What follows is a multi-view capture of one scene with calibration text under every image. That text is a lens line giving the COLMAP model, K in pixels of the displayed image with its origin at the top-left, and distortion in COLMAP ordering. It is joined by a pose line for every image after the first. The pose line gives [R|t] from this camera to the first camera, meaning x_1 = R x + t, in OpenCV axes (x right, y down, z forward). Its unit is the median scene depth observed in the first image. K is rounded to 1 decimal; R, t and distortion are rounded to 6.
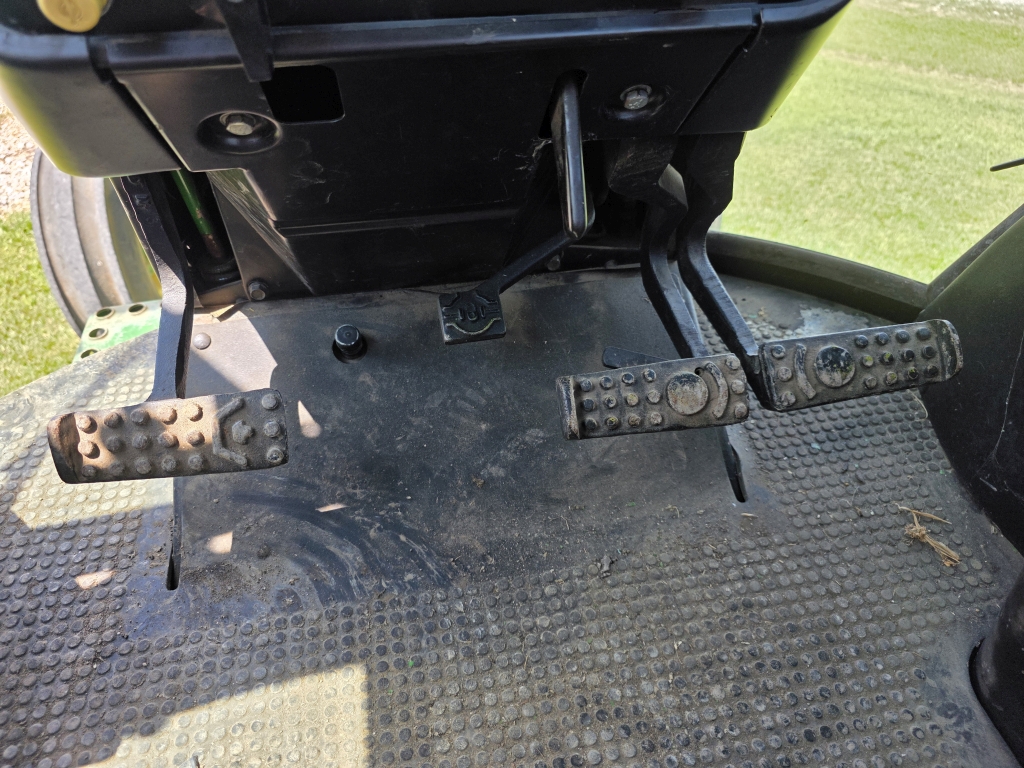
lens RADIAL K [[679.9, 0, 481.3], [0, 679.9, 404.3], [0, 0, 1]] dist [0.043702, -0.044224]
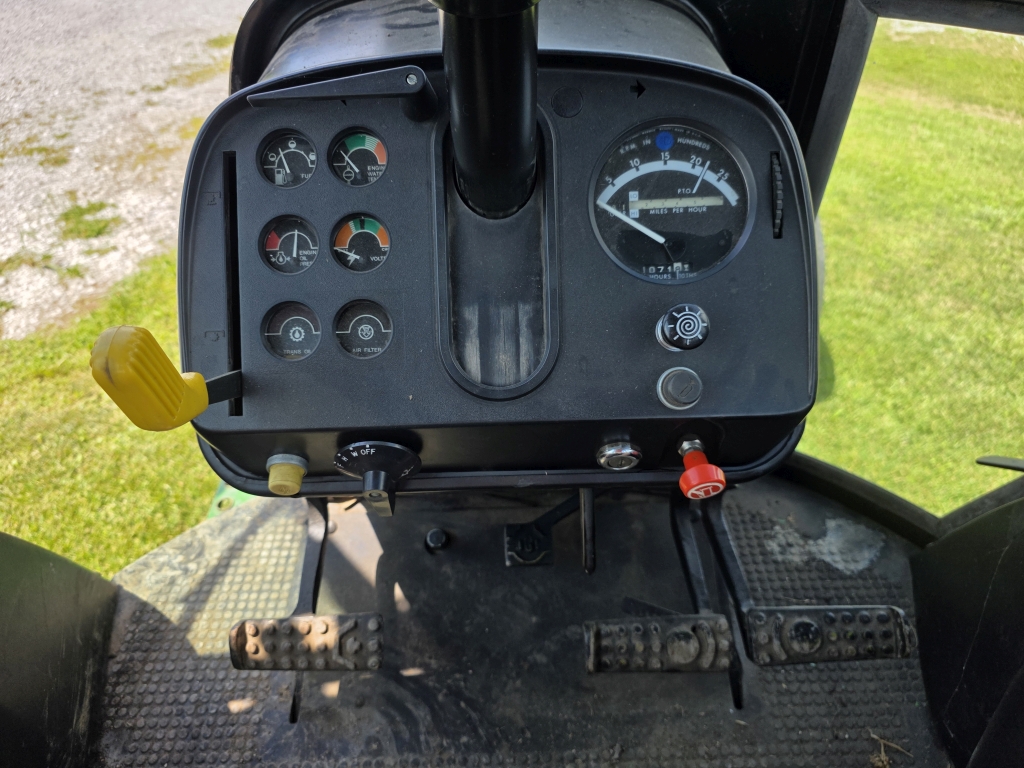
lens RADIAL K [[679.9, 0, 493.8], [0, 679.9, 400.6], [0, 0, 1]] dist [0.043702, -0.044224]
pose [[0.987577, 0.089316, -0.129284, 0.060219], [-0.091719, 0.995703, -0.012745, -0.367129], [0.127590, 0.024444, 0.991526, -0.302423]]
